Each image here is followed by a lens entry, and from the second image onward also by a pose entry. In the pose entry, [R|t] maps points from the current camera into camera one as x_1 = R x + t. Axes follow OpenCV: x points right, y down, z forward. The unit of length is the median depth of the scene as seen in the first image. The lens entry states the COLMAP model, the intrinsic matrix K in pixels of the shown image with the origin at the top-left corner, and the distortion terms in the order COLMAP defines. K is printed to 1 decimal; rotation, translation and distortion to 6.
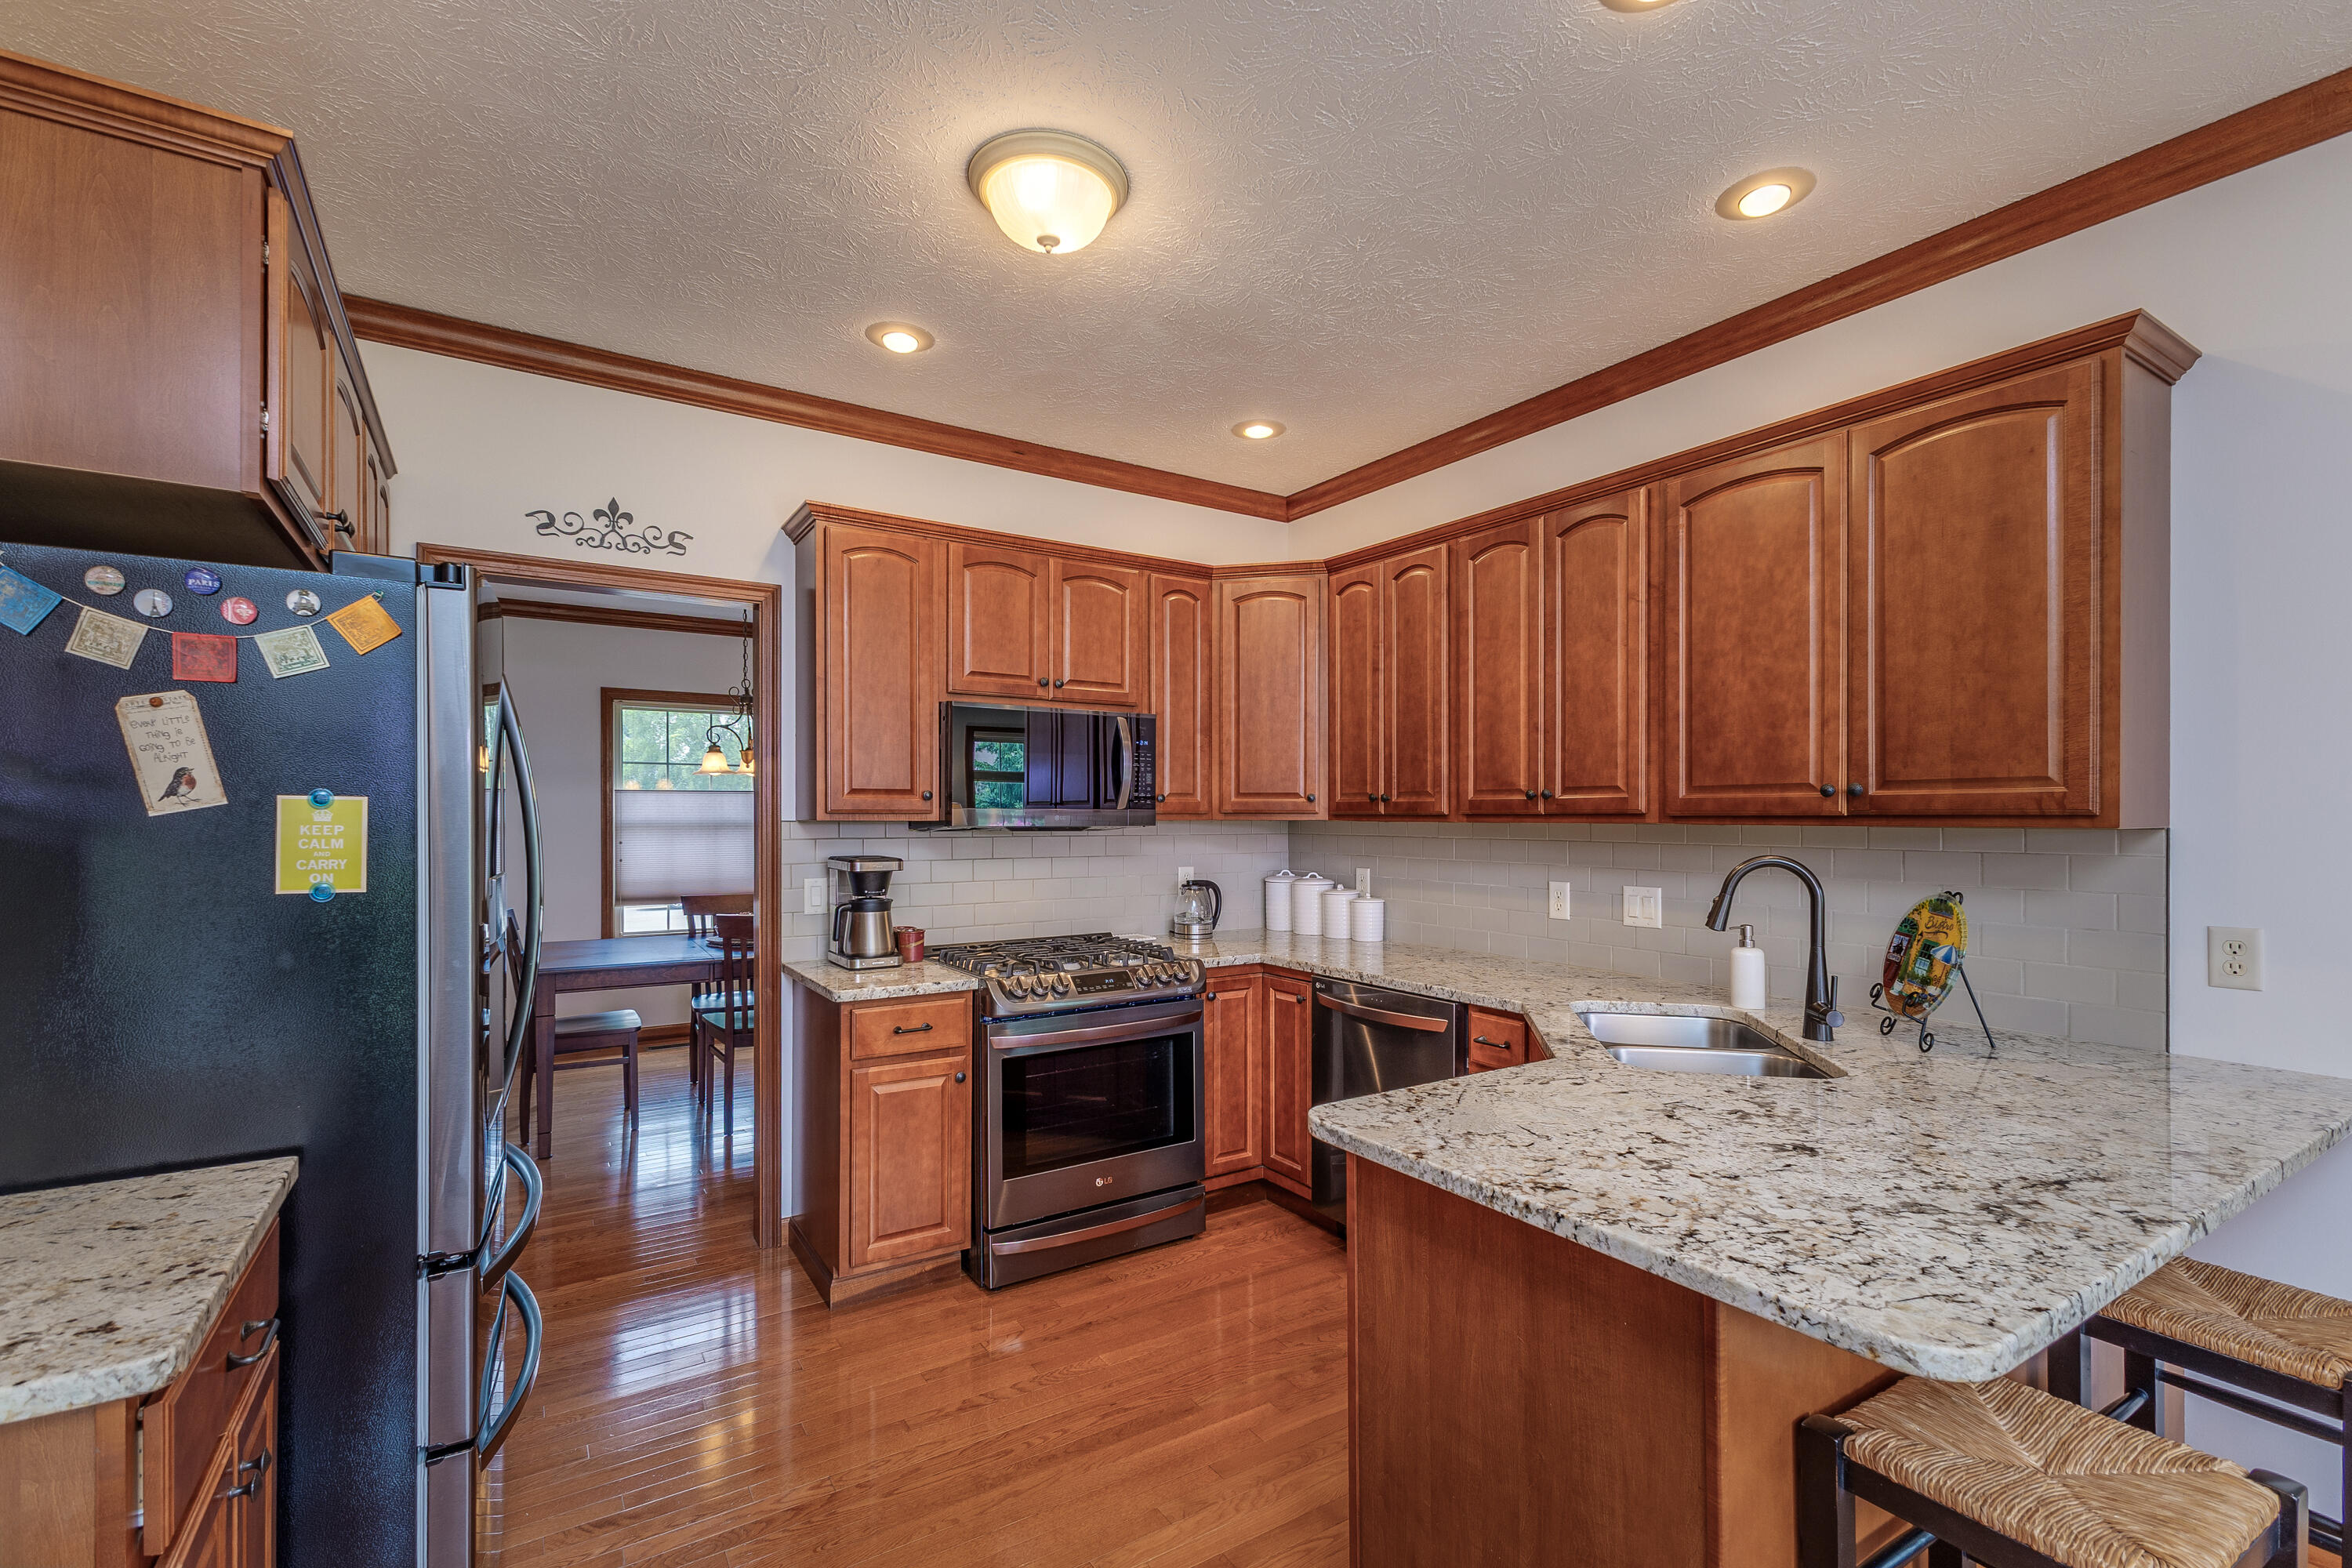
lens RADIAL K [[1031.3, 0, 1169.6], [0, 1031.3, 819.1], [0, 0, 1]] dist [0.002796, 0.000038]
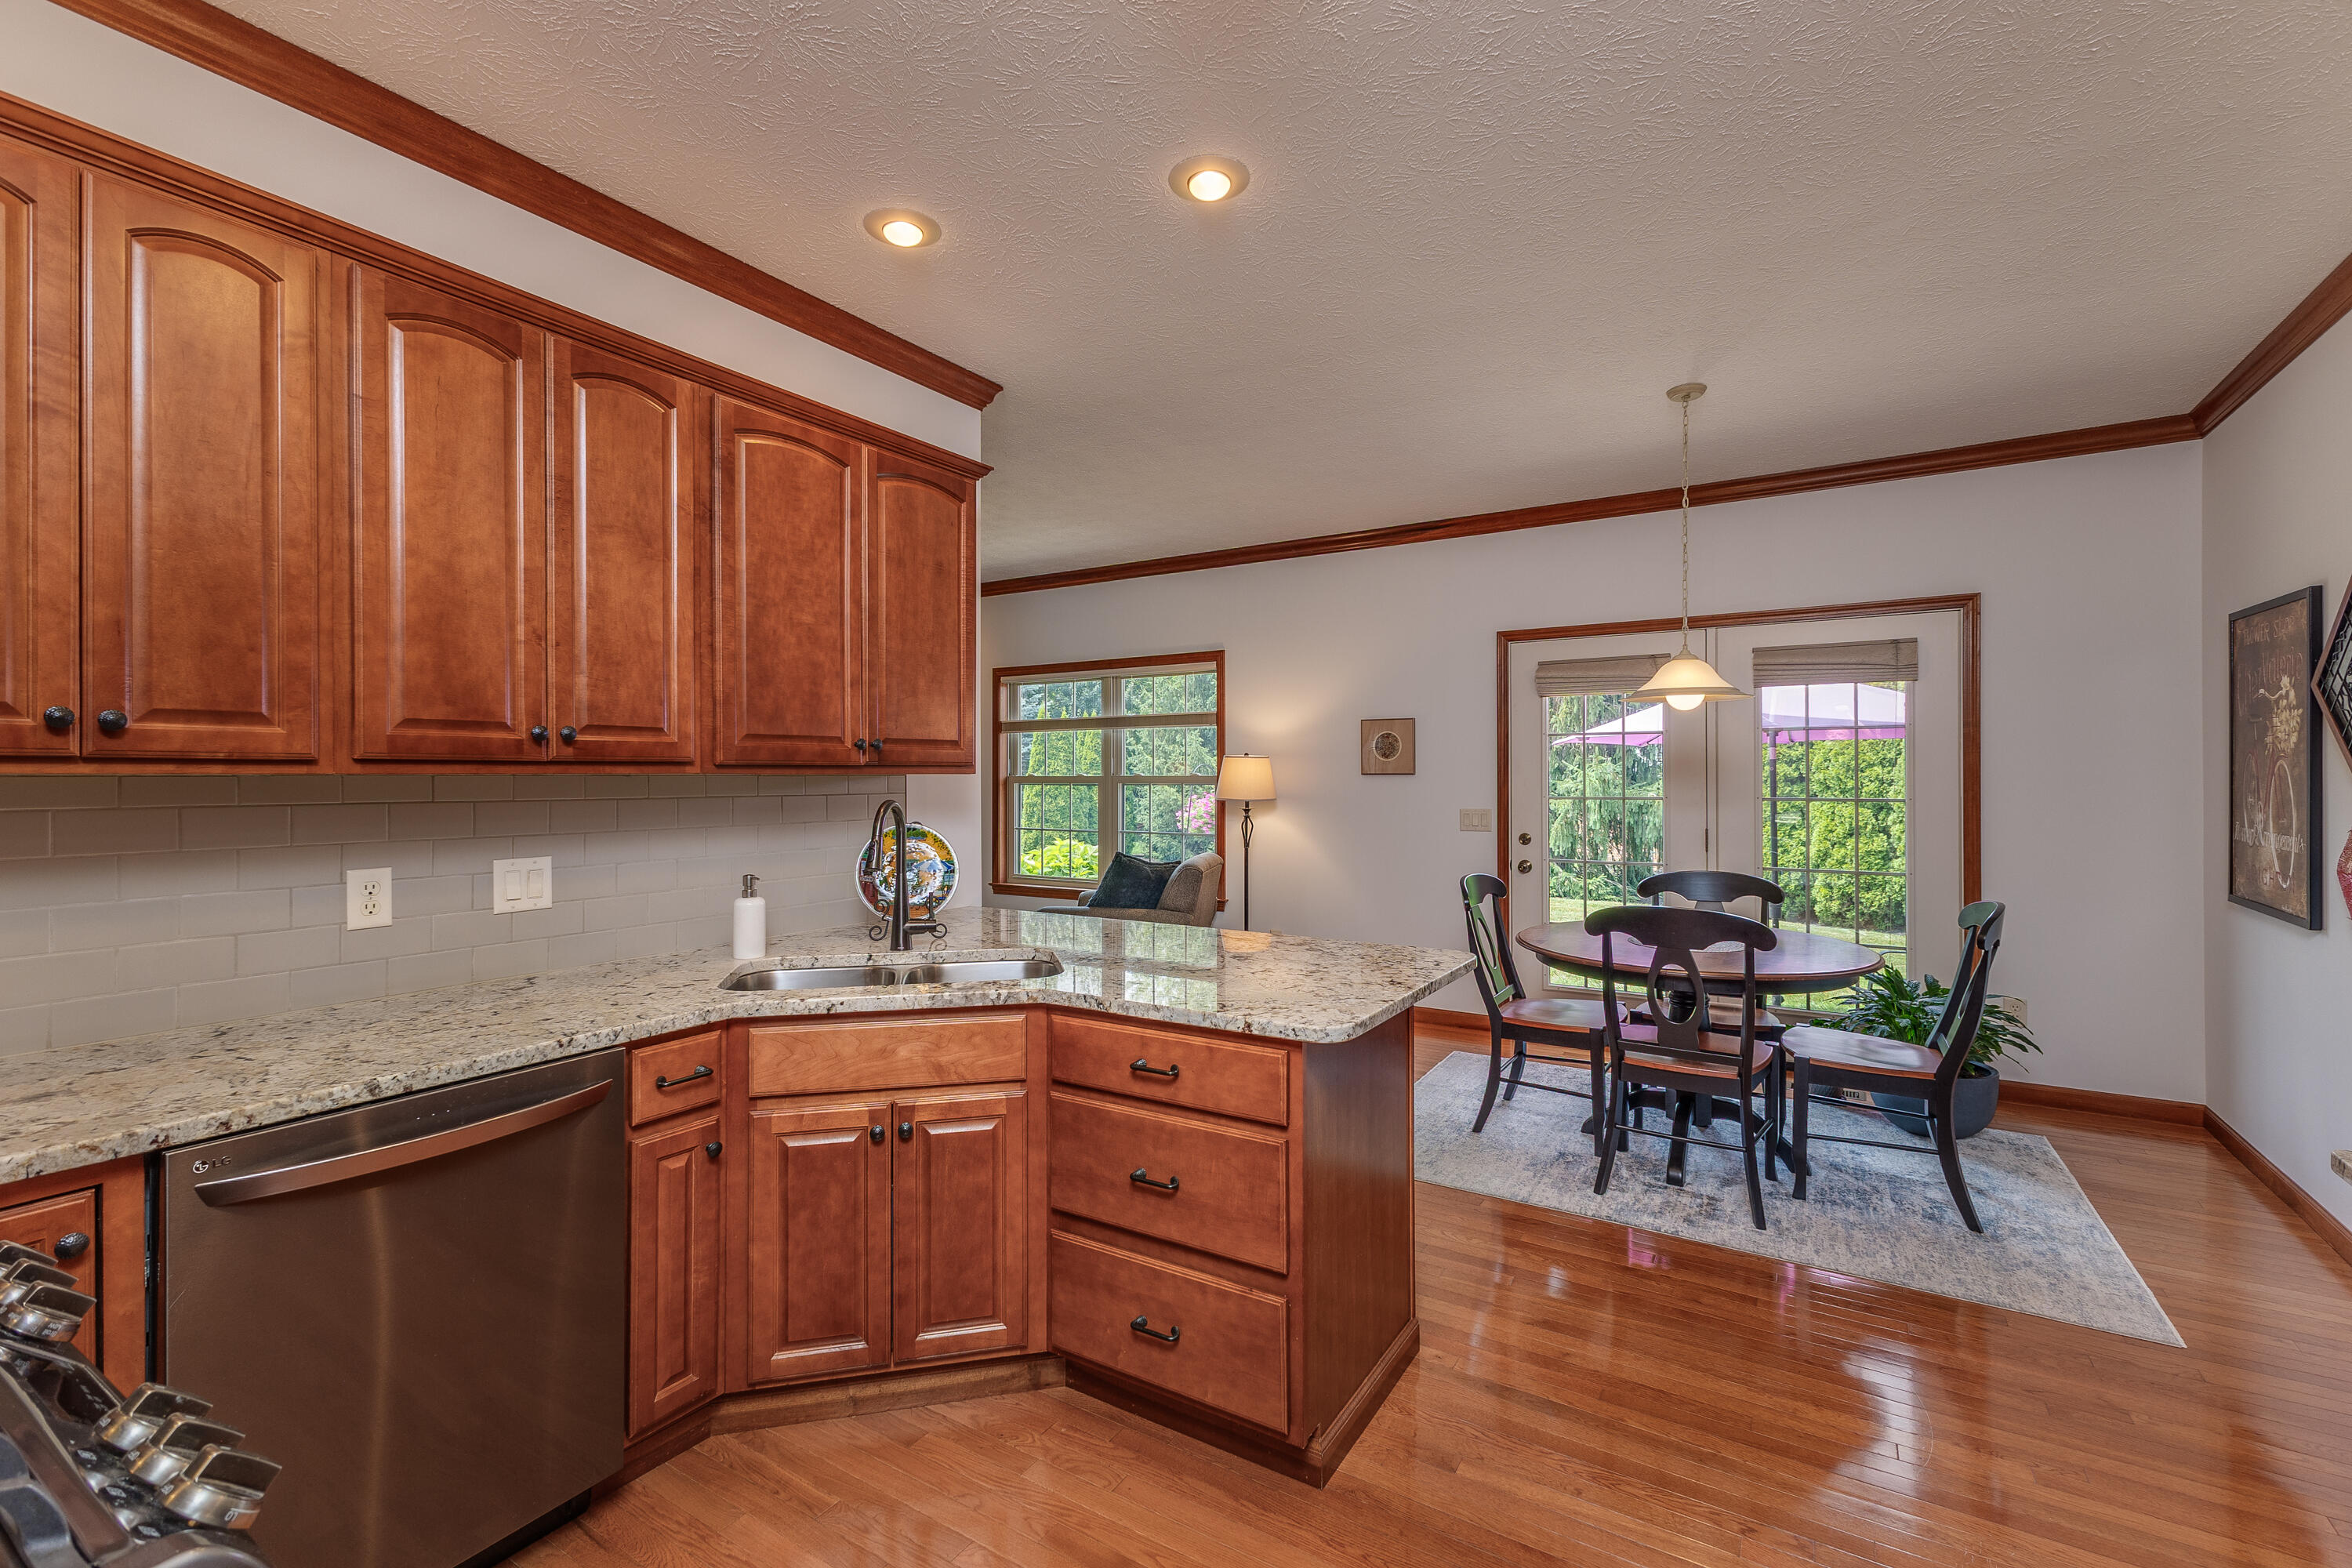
lens RADIAL K [[1031.3, 0, 1164.7], [0, 1031.3, 774.4], [0, 0, 1]] dist [0.002796, 0.000038]
pose [[-0.425492, -0.000071, 0.904962, -0.495714], [0.003282, 0.999993, 0.001622, 0.004918], [-0.904956, 0.003660, -0.425489, 1.023300]]
